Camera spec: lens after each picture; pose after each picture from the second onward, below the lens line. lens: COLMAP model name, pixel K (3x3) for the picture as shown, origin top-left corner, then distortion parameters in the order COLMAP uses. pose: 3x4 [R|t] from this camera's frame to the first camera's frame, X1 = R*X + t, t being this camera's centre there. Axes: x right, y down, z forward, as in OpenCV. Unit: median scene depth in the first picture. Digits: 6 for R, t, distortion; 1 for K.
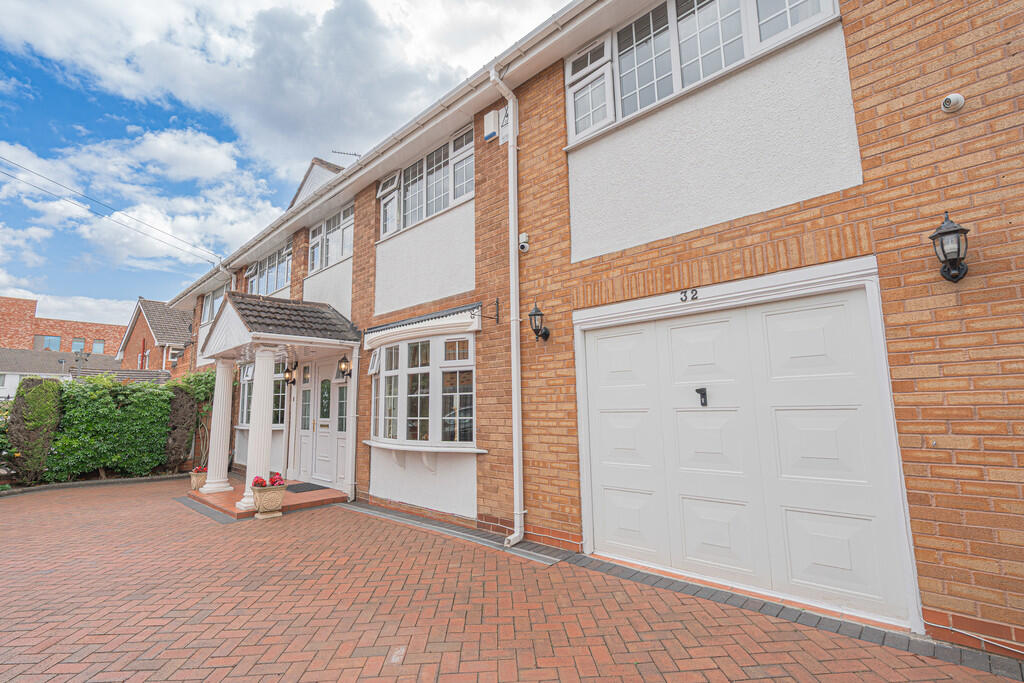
lens RADIAL K [[466.1, 0, 512.0], [0, 466.1, 341.5], [0, 0, 1]] dist [-0.002910, 0.000714]
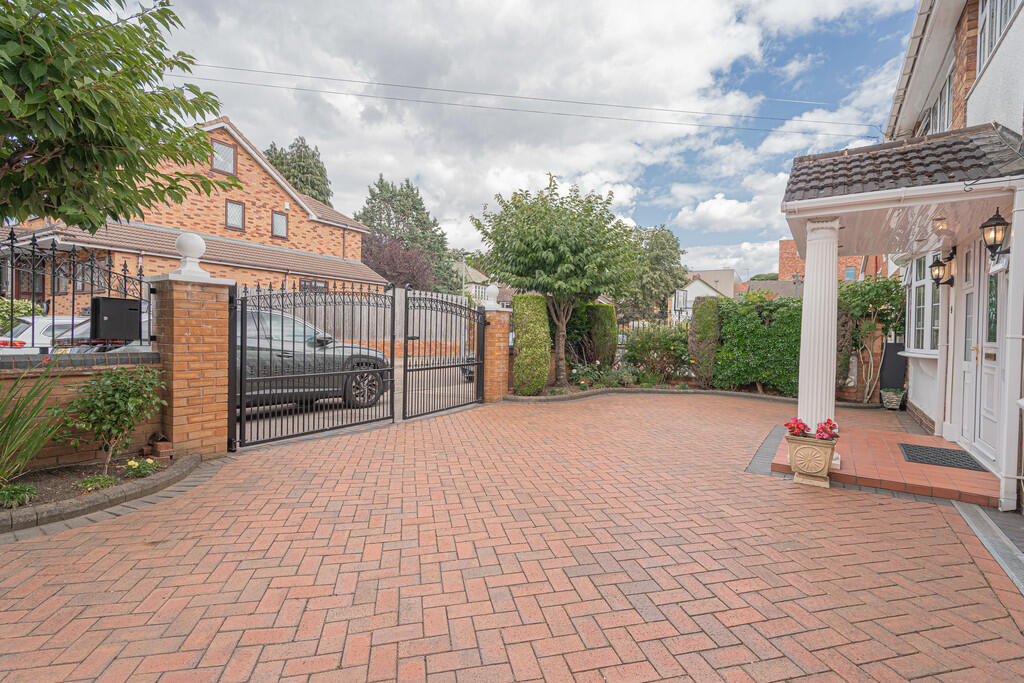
lens RADIAL K [[466.1, 0, 512.0], [0, 466.1, 341.5], [0, 0, 1]] dist [-0.002910, 0.000714]
pose [[0.172312, 0.042687, -0.984117, 0.033890], [0.116740, 0.991135, 0.063432, 0.074011], [0.978100, -0.125816, 0.165801, 0.417904]]
